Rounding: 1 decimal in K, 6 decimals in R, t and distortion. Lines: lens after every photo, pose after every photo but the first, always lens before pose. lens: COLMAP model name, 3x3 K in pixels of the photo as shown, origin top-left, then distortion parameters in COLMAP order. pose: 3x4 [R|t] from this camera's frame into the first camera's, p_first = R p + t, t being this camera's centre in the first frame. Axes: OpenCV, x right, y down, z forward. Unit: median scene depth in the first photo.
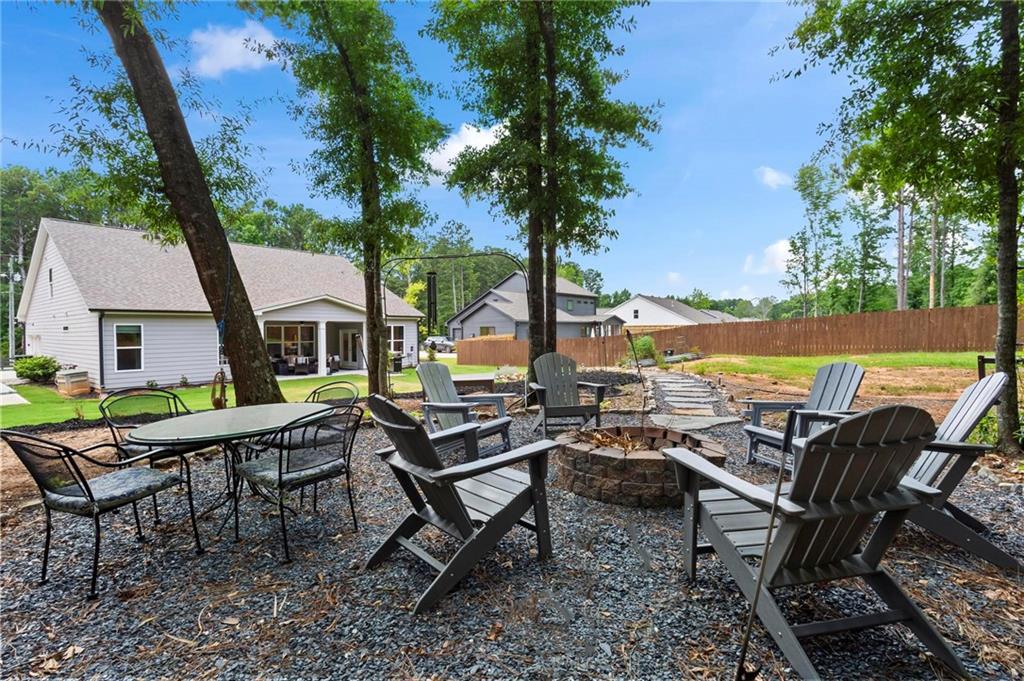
lens RADIAL K [[494.5, 0, 515.5], [0, 494.5, 342.5], [0, 0, 1]] dist [-0.001239, 0.001124]
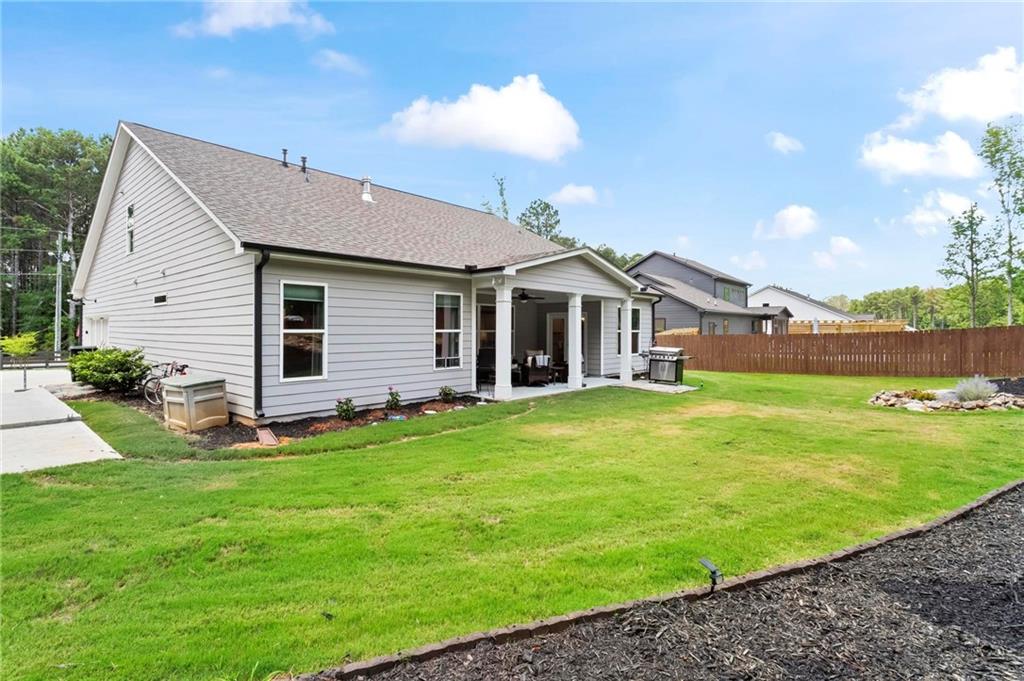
lens RADIAL K [[494.5, 0, 506.0], [0, 494.5, 334.5], [0, 0, 1]] dist [-0.001239, 0.001124]
pose [[0.998497, 0.010750, -0.053751, -0.529524], [-0.011614, 0.999808, -0.015793, 0.018041], [0.053571, 0.016393, 0.998429, 0.499574]]
